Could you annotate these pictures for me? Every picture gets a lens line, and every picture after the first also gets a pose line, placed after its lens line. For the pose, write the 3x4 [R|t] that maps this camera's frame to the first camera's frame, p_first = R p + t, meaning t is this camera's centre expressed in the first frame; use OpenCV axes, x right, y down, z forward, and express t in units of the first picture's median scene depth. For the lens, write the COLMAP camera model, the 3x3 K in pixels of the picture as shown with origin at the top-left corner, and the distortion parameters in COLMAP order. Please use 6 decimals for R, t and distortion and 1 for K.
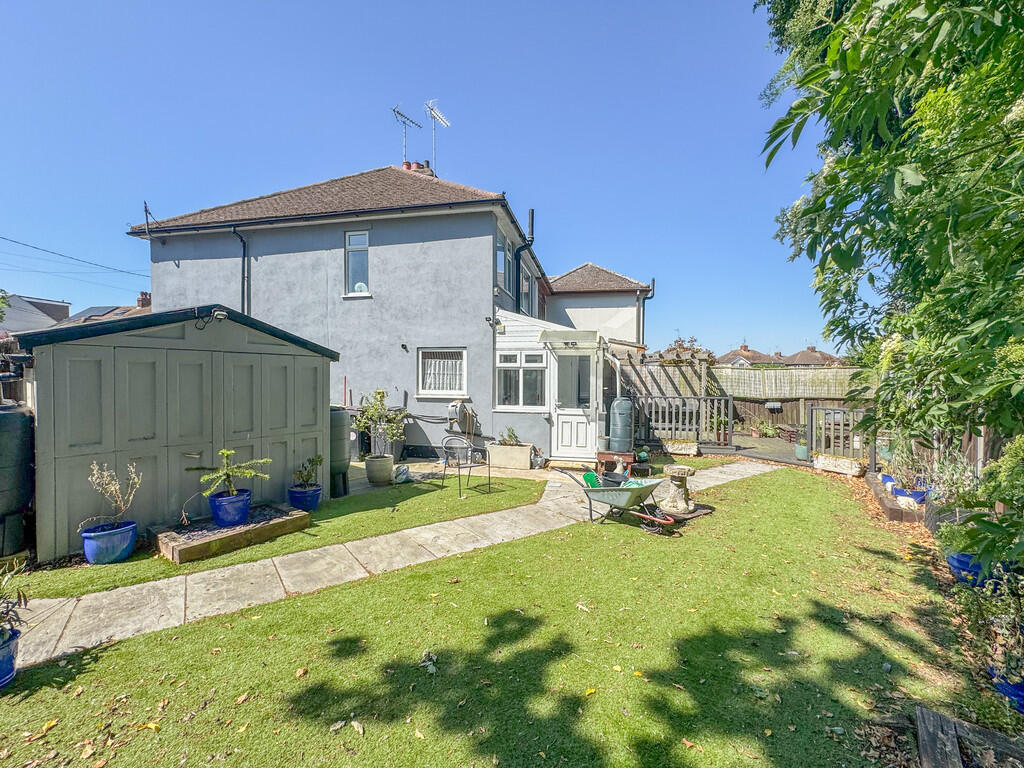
lens RADIAL K [[417.9, 0, 518.6], [0, 417.9, 385.0], [0, 0, 1]] dist [-0.003368, 0.000399]
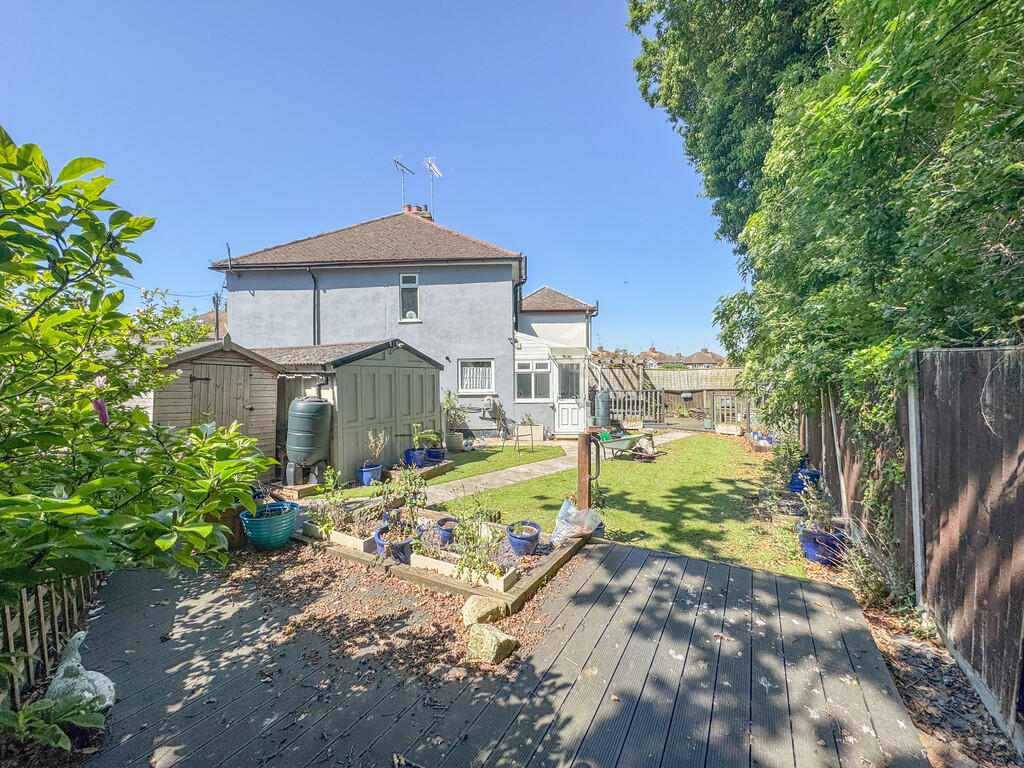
lens RADIAL K [[417.9, 0, 506.8], [0, 417.9, 384.7], [0, 0, 1]] dist [-0.003368, 0.000399]
pose [[0.984982, -0.020343, 0.171457, -0.318738], [0.020837, 0.999782, -0.001079, 0.001436], [-0.171398, 0.004636, 0.985191, -0.399309]]
